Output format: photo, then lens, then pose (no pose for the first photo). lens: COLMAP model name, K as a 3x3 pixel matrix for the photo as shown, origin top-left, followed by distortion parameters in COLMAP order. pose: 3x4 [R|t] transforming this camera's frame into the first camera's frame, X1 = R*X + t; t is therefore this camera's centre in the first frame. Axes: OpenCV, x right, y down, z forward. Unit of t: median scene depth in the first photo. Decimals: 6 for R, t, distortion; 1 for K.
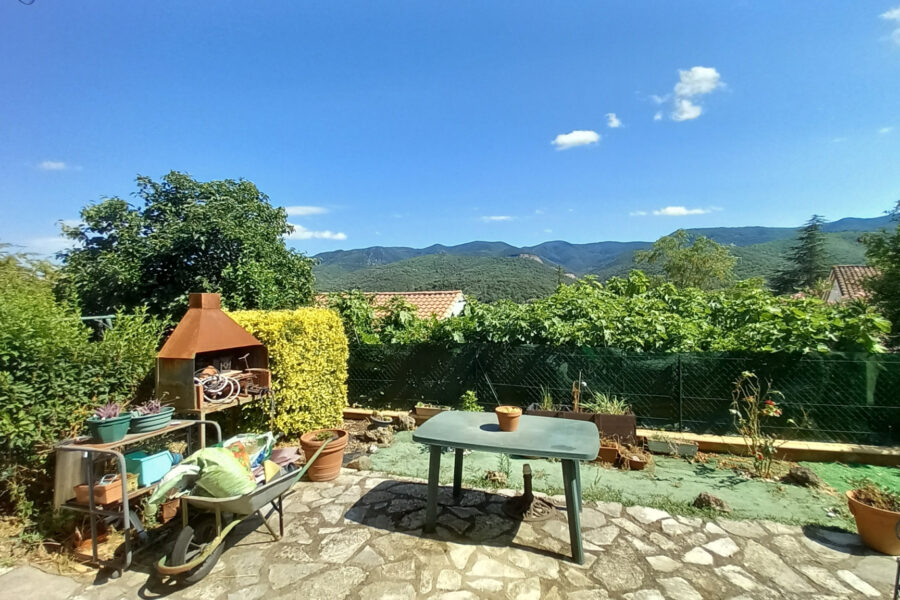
lens RADIAL K [[427.2, 0, 443.0], [0, 427.2, 299.7], [0, 0, 1]] dist [0.005139, -0.000593]
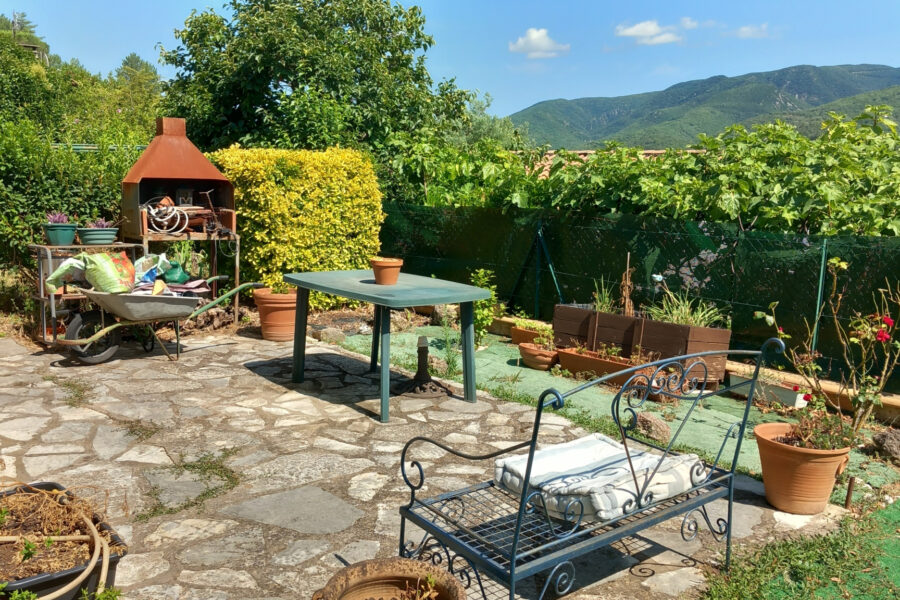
lens RADIAL K [[834.9, 0, 440.1], [0, 834.9, 303.3], [0, 0, 1]] dist [0.045576, 0.000000]
pose [[0.848308, 0.114640, -0.516945, 0.984072], [-0.038990, 0.987155, 0.154933, 0.080410], [0.528066, -0.111275, 0.841881, -0.273620]]
